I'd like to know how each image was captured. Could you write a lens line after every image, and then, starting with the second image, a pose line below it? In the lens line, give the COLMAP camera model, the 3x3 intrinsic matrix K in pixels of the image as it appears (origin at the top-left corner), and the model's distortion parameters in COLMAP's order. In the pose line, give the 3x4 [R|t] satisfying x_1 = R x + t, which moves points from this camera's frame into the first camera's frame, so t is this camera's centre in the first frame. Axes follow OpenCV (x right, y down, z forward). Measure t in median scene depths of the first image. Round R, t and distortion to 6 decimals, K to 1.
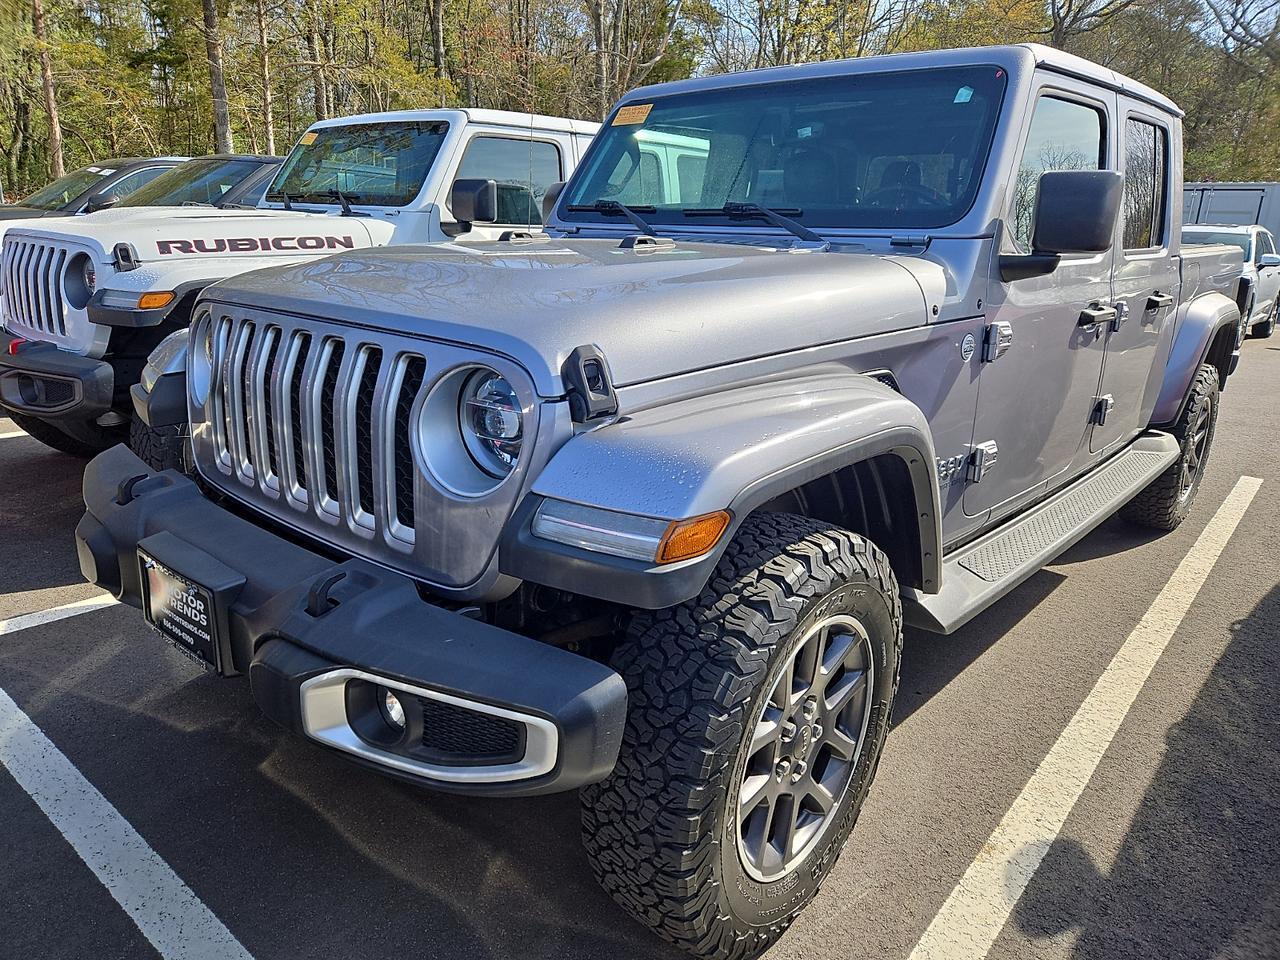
lens RADIAL K [[888.3, 0, 640.0], [0, 888.3, 480.0], [0, 0, 1]] dist [0.024952, -0.000560]
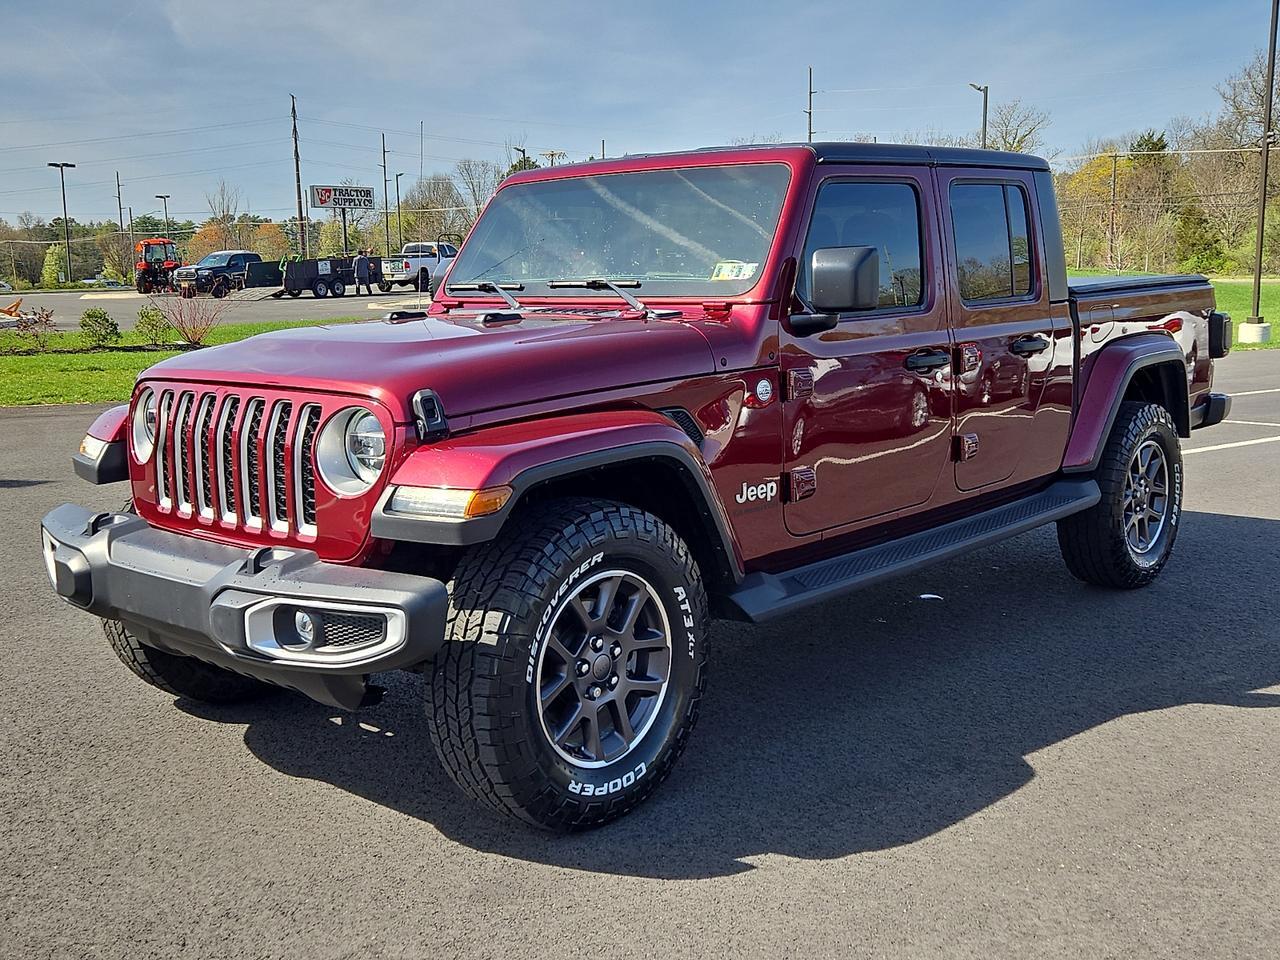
lens RADIAL K [[1454.5, 0, 640.0], [0, 1454.5, 480.0], [0, 0, 1]] dist [0.056881, -0.008972]
pose [[0.999029, -0.042188, -0.012661, 0.288666], [0.040183, 0.990663, -0.130280, 0.299178], [0.018039, 0.129645, 0.991396, -1.275509]]
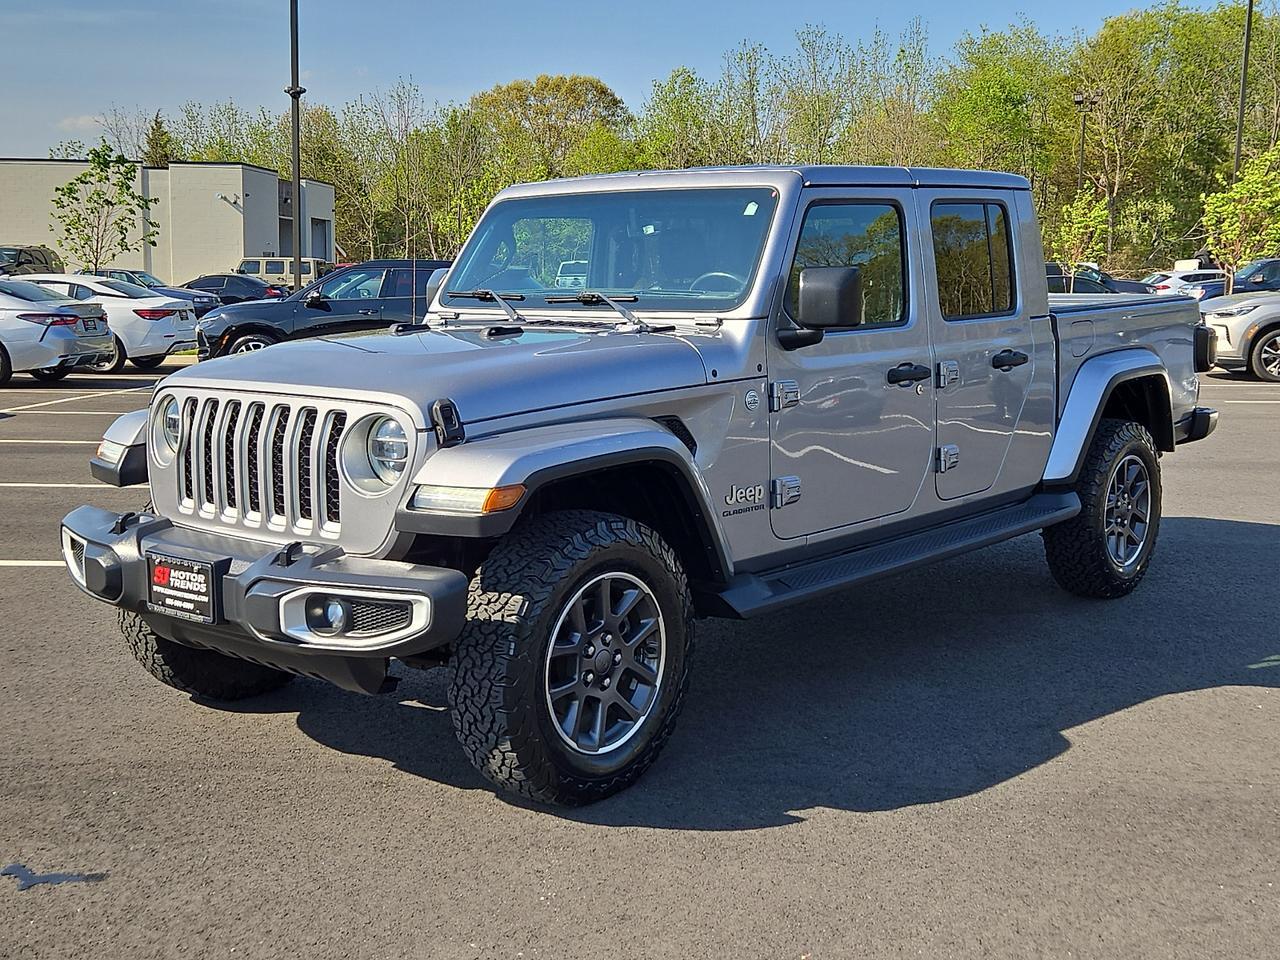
lens RADIAL K [[1661.9, 0, 640.0], [0, 1661.9, 480.0], [0, 0, 1]] dist [0.021009, 0.007670]
pose [[0.999297, -0.036910, 0.006502, 0.244184], [0.037462, 0.988873, -0.143971, 0.404773], [-0.001116, 0.144113, 0.989561, -1.816634]]
